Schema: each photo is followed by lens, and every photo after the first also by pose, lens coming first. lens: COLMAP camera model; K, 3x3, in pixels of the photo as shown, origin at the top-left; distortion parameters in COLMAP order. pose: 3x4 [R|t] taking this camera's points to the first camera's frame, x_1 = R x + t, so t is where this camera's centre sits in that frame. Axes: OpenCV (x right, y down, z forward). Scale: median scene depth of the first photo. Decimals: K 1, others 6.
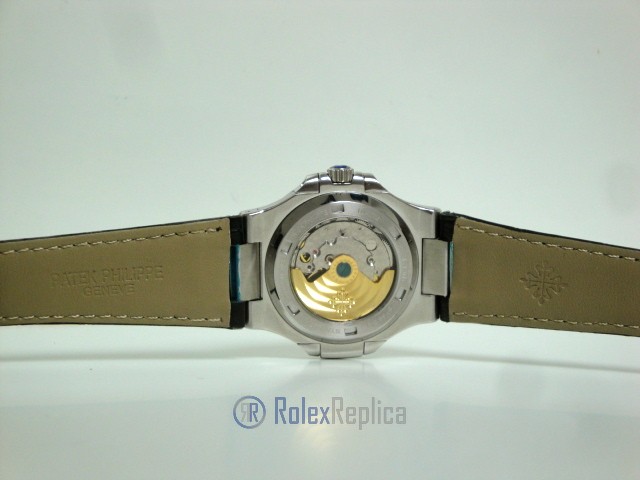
lens RADIAL K [[842.0, 0, 320.0], [0, 842.0, 240.0], [0, 0, 1]] dist [0.022798, 0.050324]
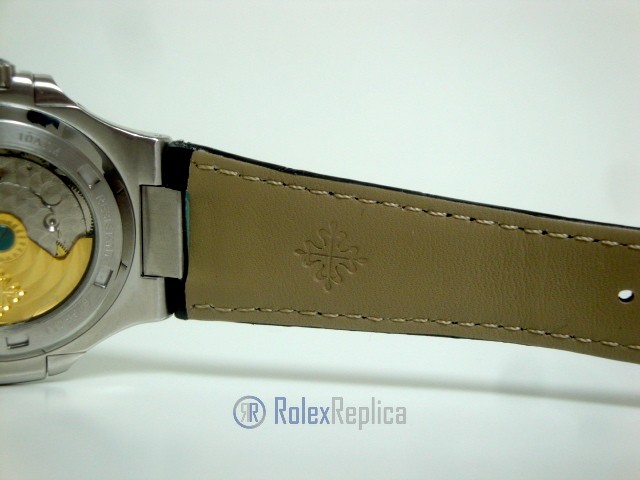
lens RADIAL K [[842.0, 0, 320.0], [0, 842.0, 240.0], [0, 0, 1]] dist [0.022798, 0.050324]
pose [[0.979738, -0.011961, 0.199928, 0.128688], [0.000248, 0.998287, 0.058511, 0.001953], [-0.200285, -0.057275, 0.978062, 0.382314]]
